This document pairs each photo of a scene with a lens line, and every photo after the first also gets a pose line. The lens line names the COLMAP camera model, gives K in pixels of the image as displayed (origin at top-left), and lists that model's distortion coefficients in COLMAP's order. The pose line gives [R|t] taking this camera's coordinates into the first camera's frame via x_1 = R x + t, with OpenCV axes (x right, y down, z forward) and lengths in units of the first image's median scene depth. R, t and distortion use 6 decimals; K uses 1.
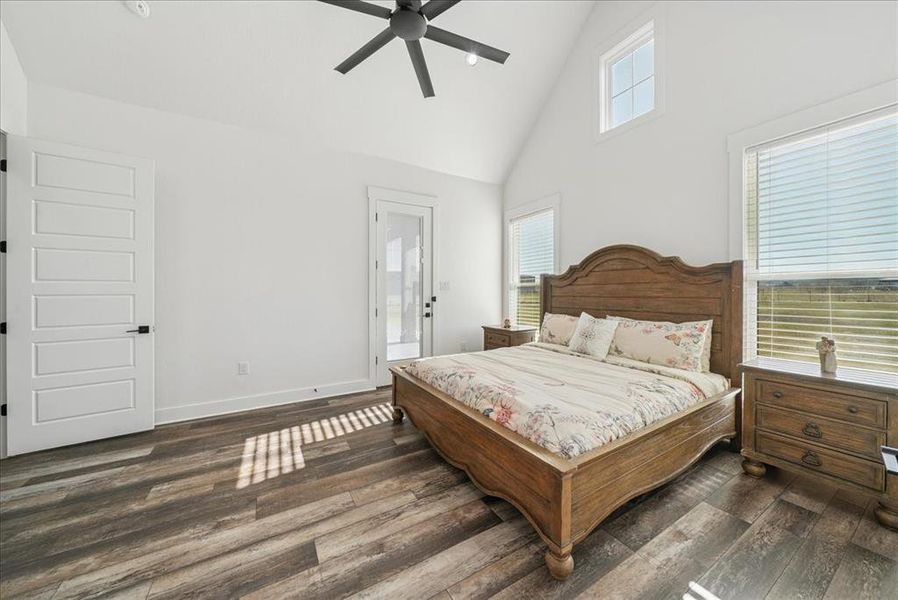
lens RADIAL K [[314.5, 0, 449.9], [0, 314.5, 293.2], [0, 0, 1]] dist [-0.000789, -0.000032]
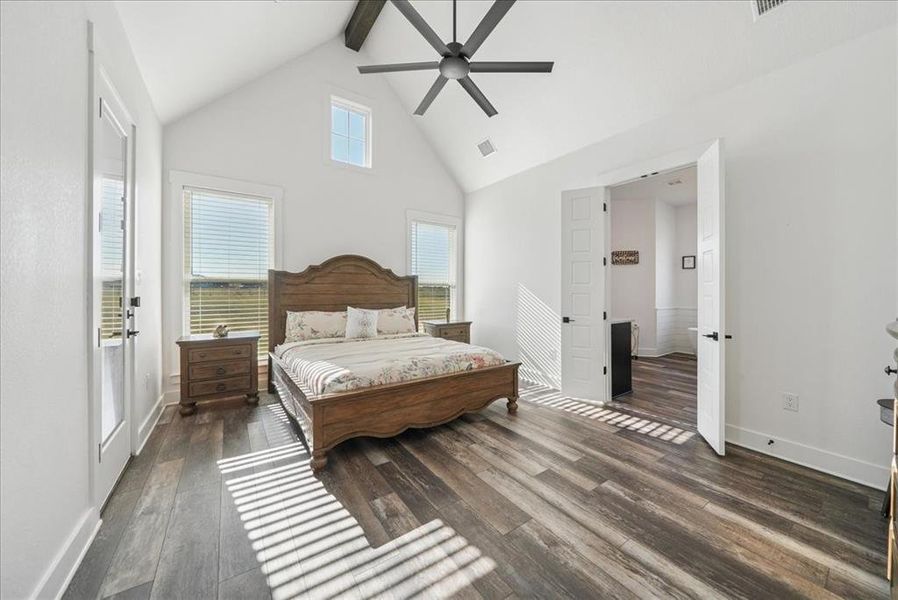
lens RADIAL K [[314.5, 0, 449.9], [0, 314.5, 293.2], [0, 0, 1]] dist [-0.000789, -0.000032]
pose [[-0.074031, -0.007502, 0.997228, -1.191757], [-0.002232, 0.999970, 0.007357, -0.002668], [-0.997253, -0.001681, -0.074045, 1.000400]]
